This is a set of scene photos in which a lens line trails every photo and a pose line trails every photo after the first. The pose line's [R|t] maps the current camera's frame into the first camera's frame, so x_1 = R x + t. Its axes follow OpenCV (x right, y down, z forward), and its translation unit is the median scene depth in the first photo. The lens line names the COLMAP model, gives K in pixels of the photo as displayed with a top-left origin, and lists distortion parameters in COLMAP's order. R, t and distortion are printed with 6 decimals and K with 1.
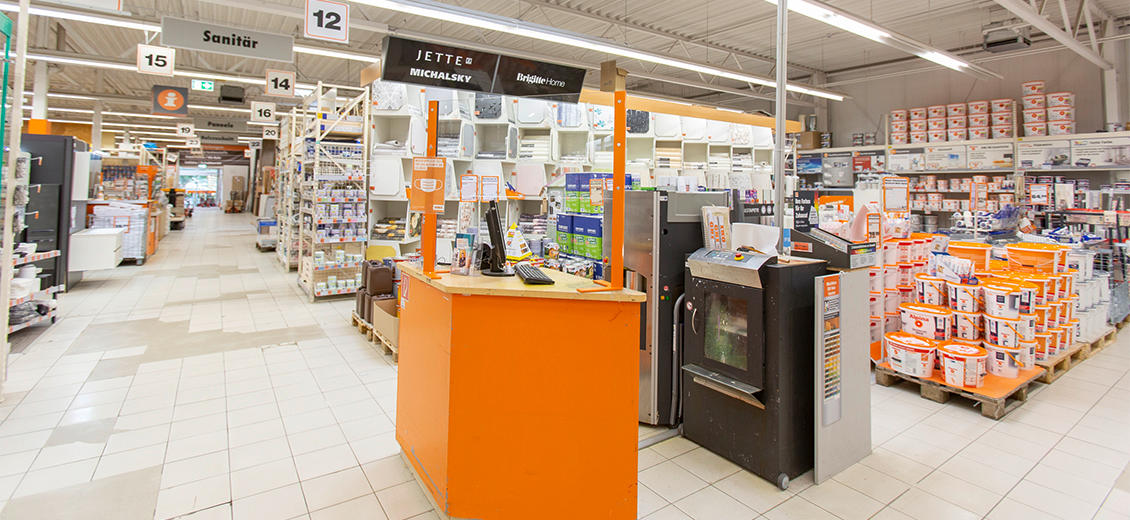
lens RADIAL K [[508.6, 0, 561.4], [0, 508.6, 170.7], [0, 0, 1]] dist [-0.002521, 0.000267]
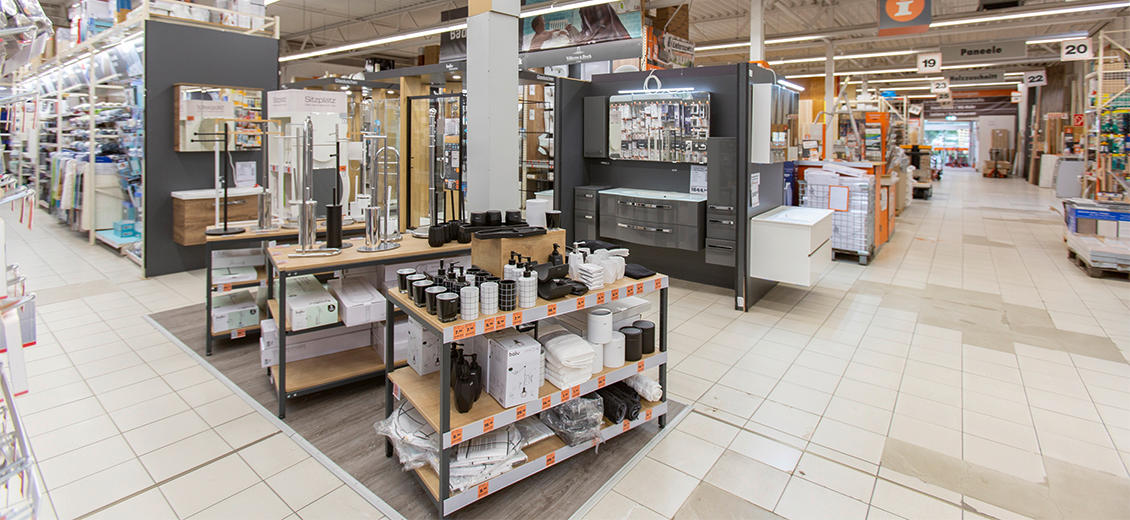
lens RADIAL K [[505.8, 0, 561.4], [0, 505.8, 137.0], [0, 0, 1]] dist [0.000937, 0.000290]
pose [[0.297327, -0.008759, -0.954735, -0.138465], [0.027159, 0.999631, -0.000713, 0.006452], [0.954389, -0.025717, 0.297455, 0.187419]]
